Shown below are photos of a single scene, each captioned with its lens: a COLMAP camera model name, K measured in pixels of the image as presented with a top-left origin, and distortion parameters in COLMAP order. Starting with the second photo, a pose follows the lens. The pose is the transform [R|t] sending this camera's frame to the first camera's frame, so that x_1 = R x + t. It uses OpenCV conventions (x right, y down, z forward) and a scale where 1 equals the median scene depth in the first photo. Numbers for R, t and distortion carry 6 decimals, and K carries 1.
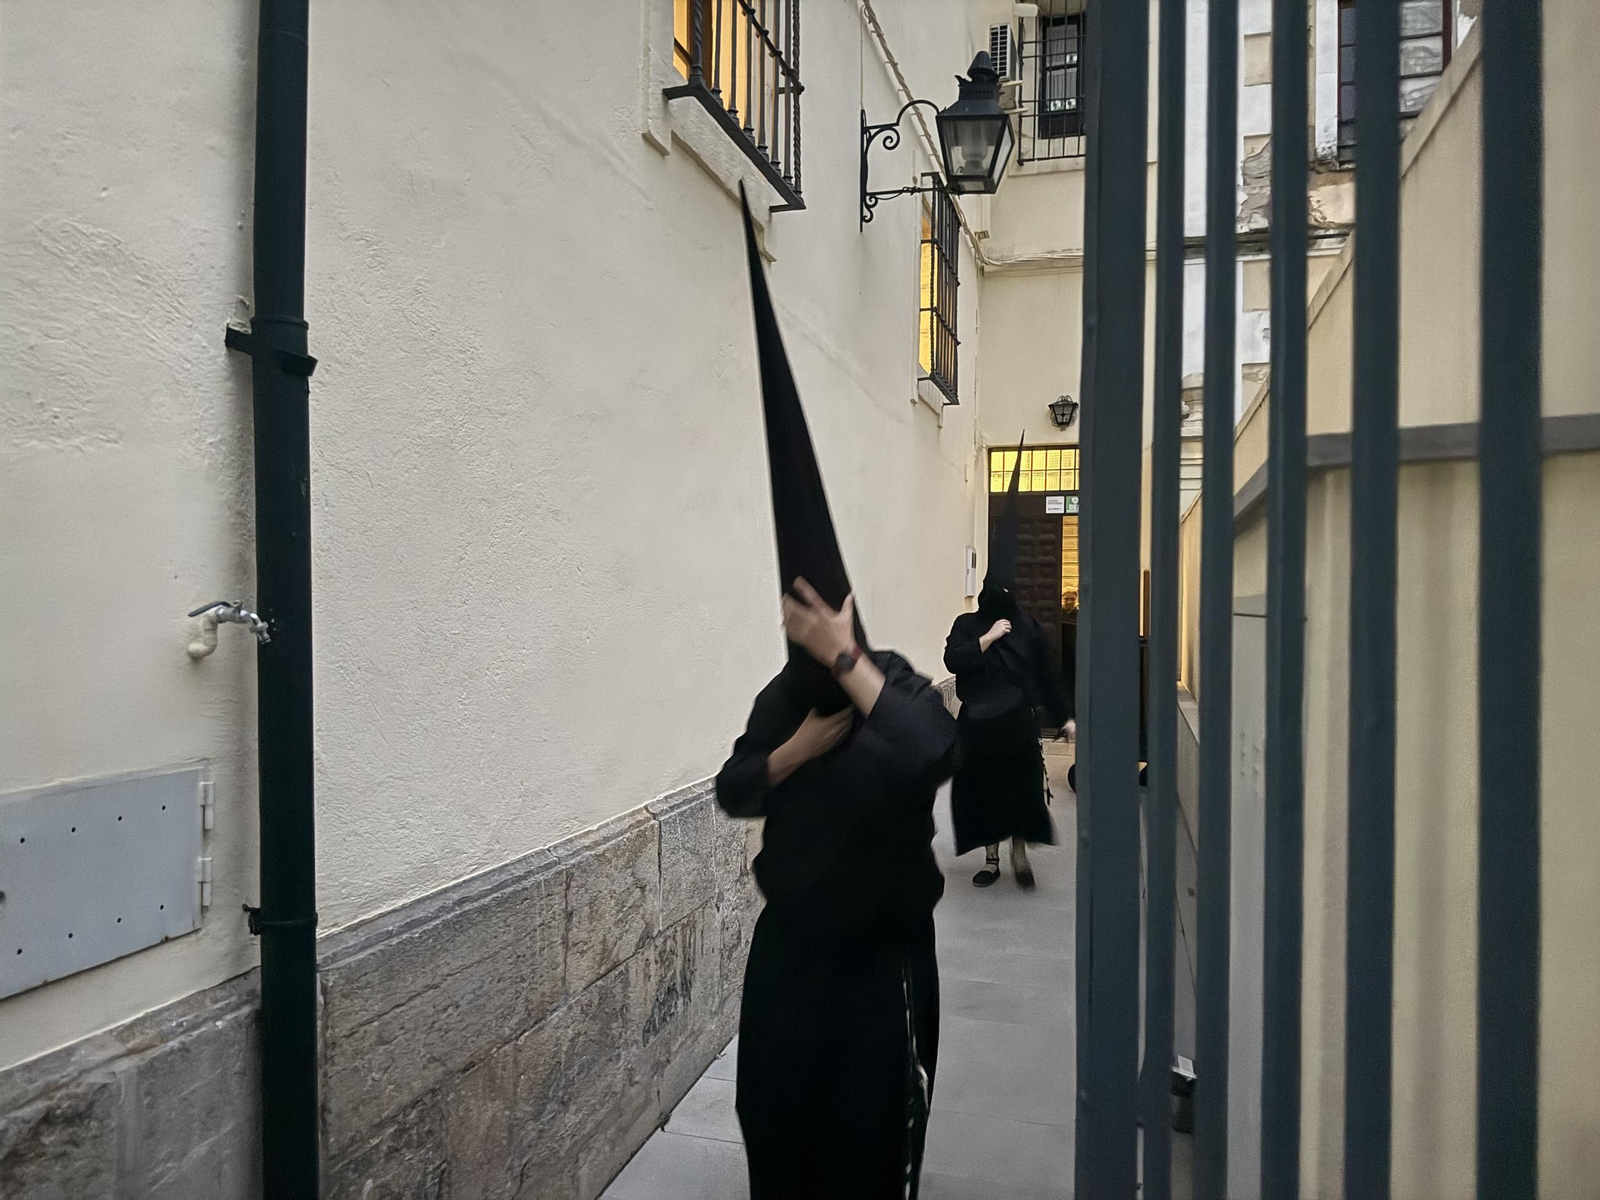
lens RADIAL K [[1126.6, 0, 798.8], [0, 1126.6, 606.4], [0, 0, 1]] dist [0.003728, -0.008743]
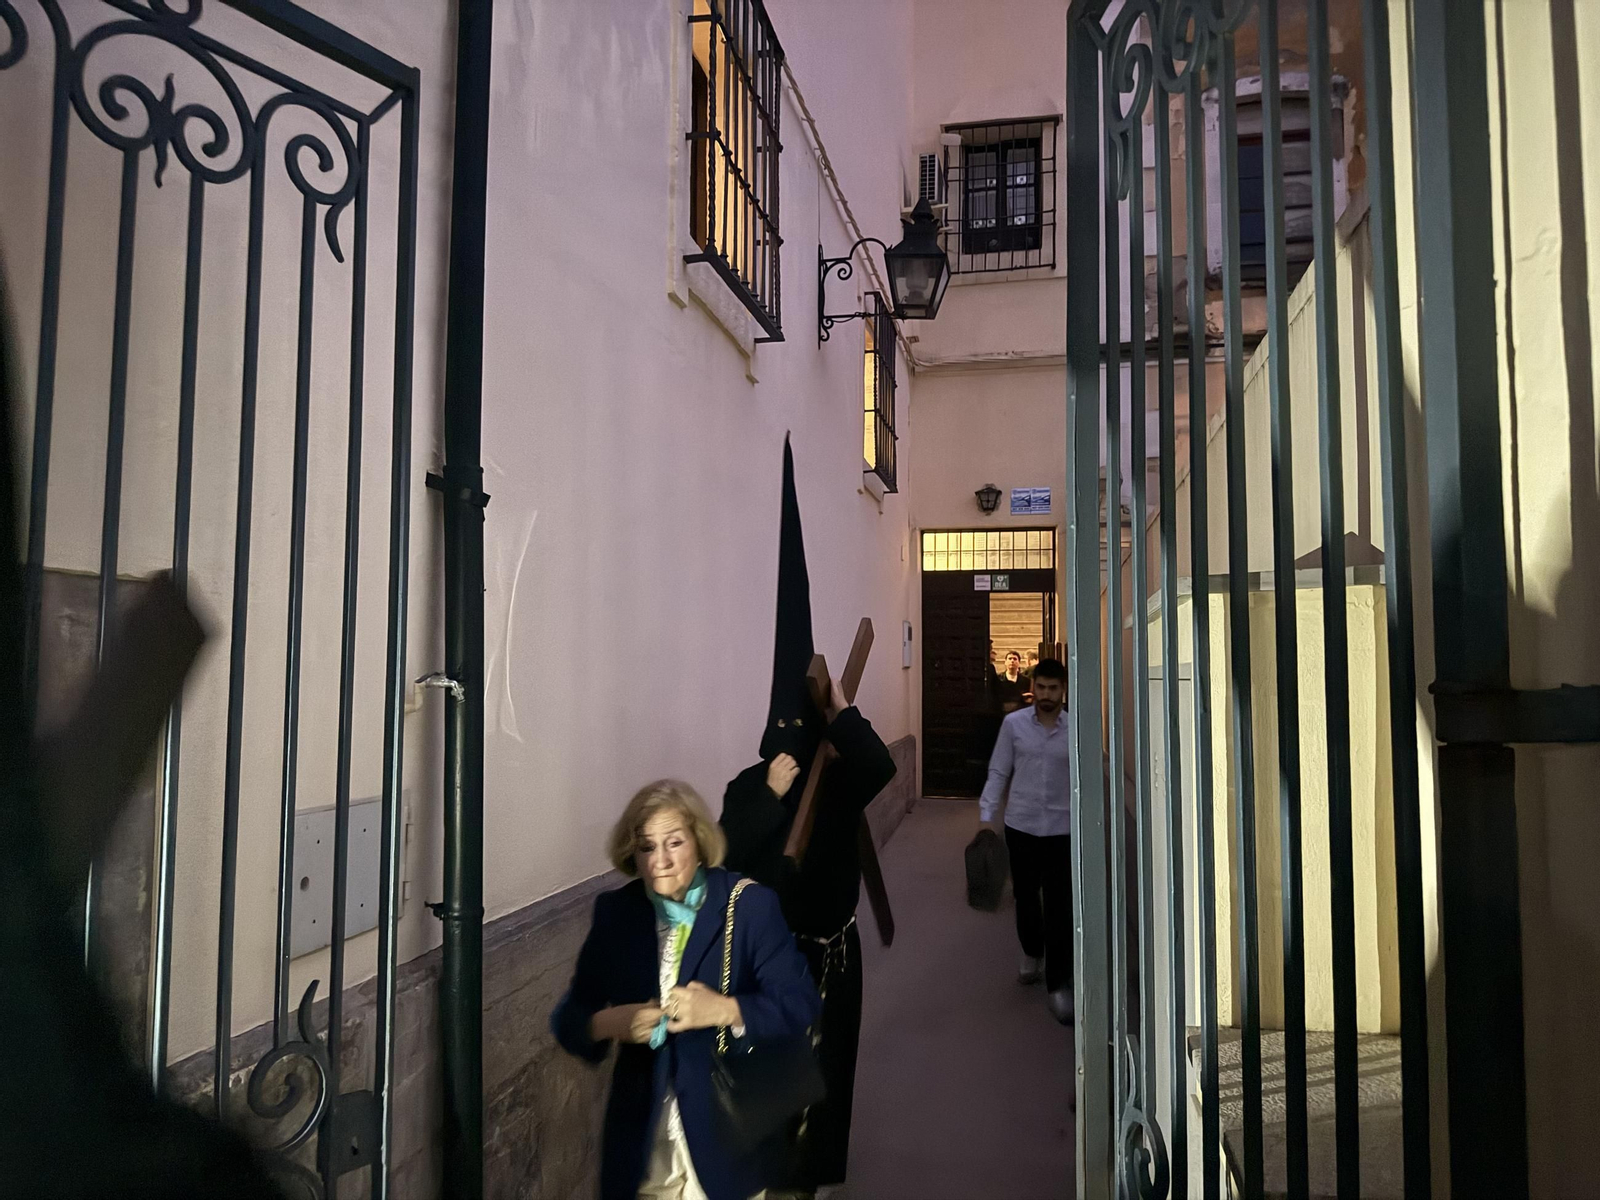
lens RADIAL K [[1114.4, 0, 800.0], [0, 1114.4, 600.0], [0, 0, 1]] dist [0.071395, -0.003228]
pose [[0.997407, 0.000330, 0.071971, -0.059352], [0.004540, 0.997709, -0.067495, 0.000803], [-0.071828, 0.067647, 0.995120, -0.152464]]
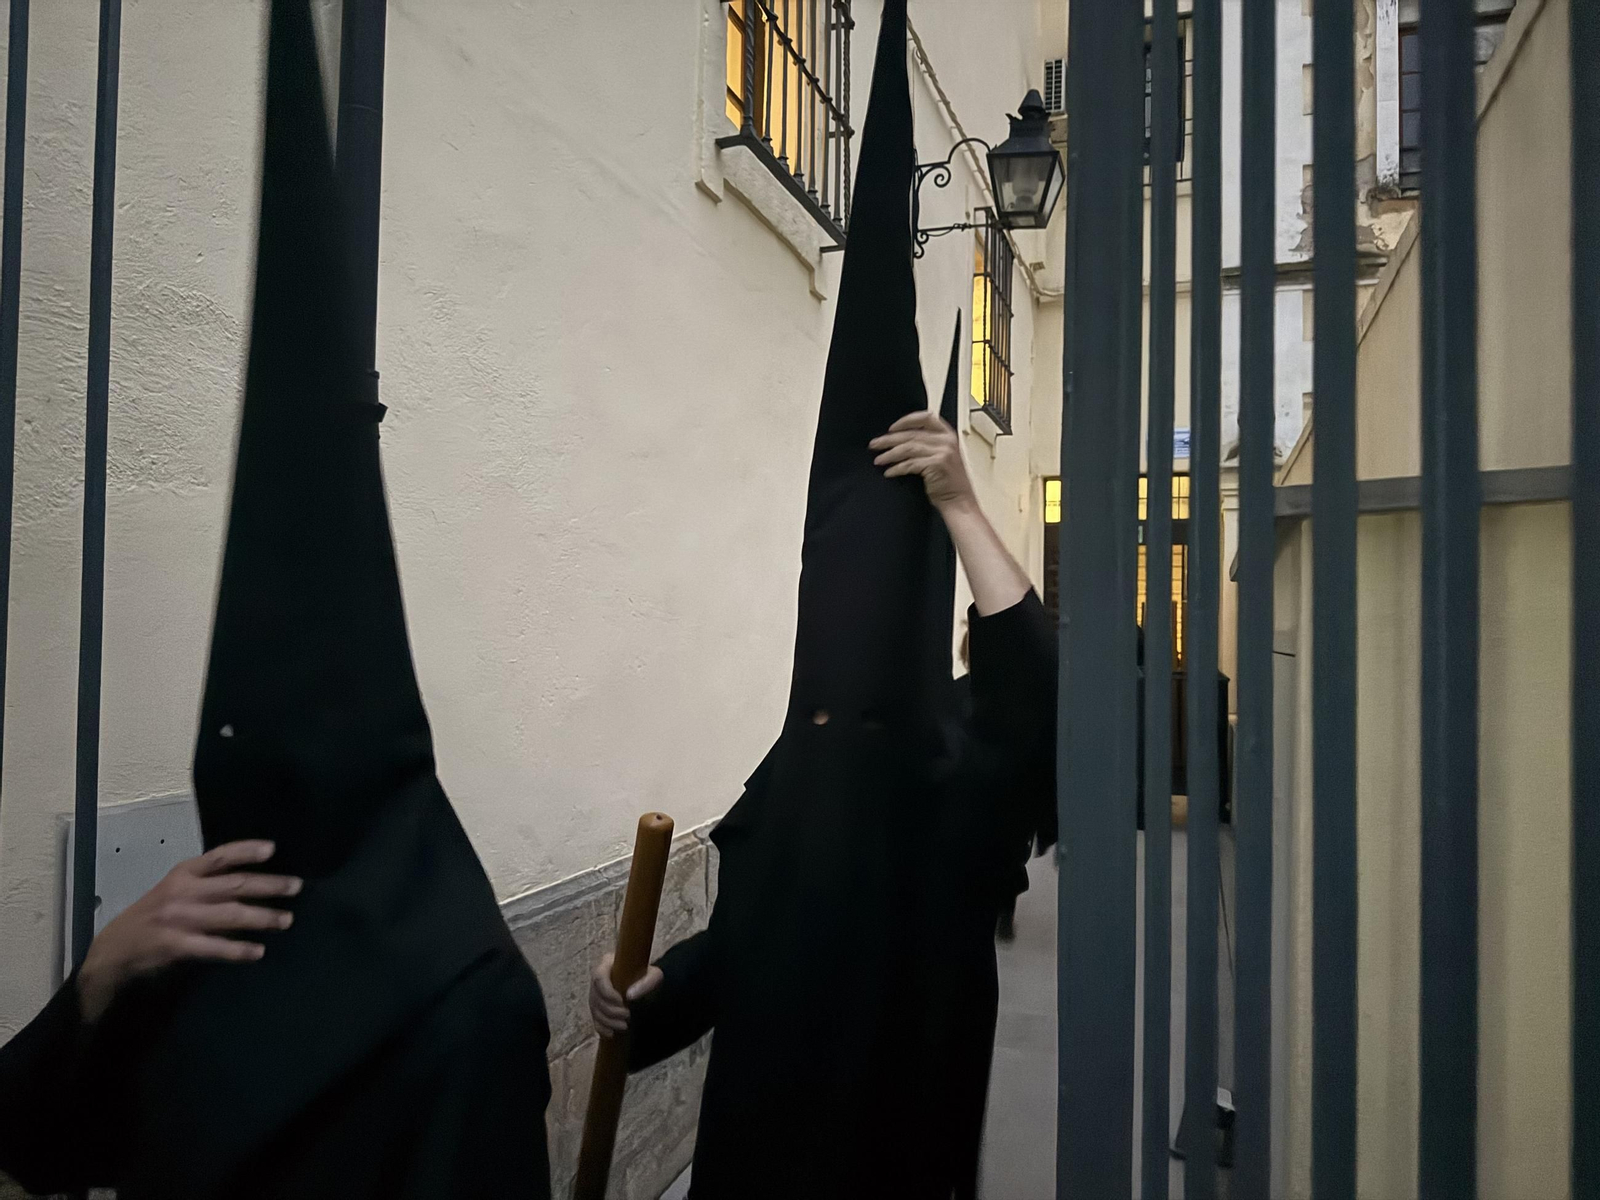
lens RADIAL K [[1133.4, 0, 798.8], [0, 1133.4, 608.9], [0, 0, 1]] dist [0.002155, -0.005155]
pose [[0.998659, 0.003413, -0.051653, 0.008547], [-0.004621, 0.999718, -0.023287, -0.001171], [0.051559, 0.023495, 0.998394, -0.022147]]
